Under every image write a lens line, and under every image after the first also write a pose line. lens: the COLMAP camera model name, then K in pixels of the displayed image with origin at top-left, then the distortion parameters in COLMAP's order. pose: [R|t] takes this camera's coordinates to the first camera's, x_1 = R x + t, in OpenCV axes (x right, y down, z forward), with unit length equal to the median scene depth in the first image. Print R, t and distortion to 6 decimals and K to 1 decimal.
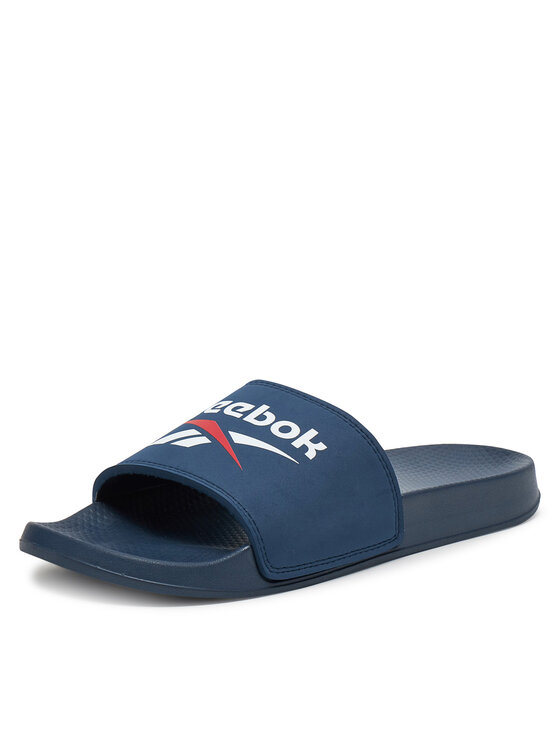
lens RADIAL K [[1398.7, 0, 280.3], [0, 1398.7, 372.7], [0, 0, 1]] dist [0.005566, 0.000000]
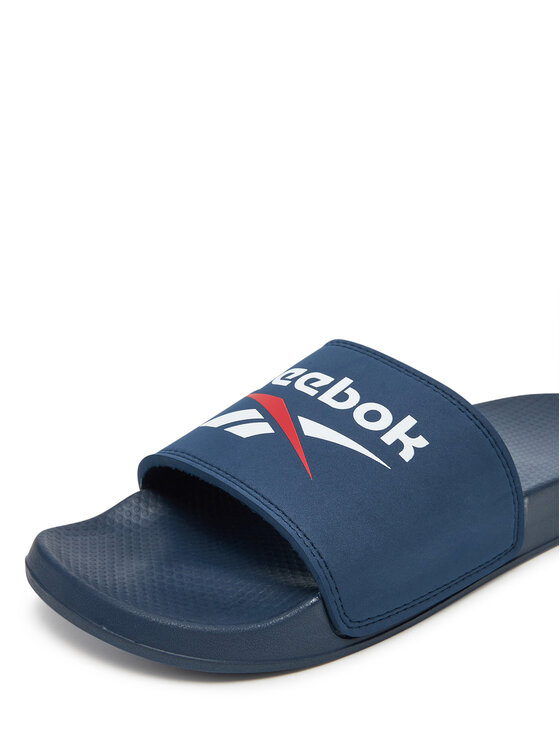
lens RADIAL K [[1102.5, 0, 278.8], [0, 1102.5, 374.2], [0, 0, 1]] dist [-0.061650, 0.000000]
pose [[0.996277, 0.007064, -0.085919, 0.003871], [-0.000536, 0.997126, 0.075765, -0.025832], [0.086207, -0.075437, 0.993417, 0.400779]]
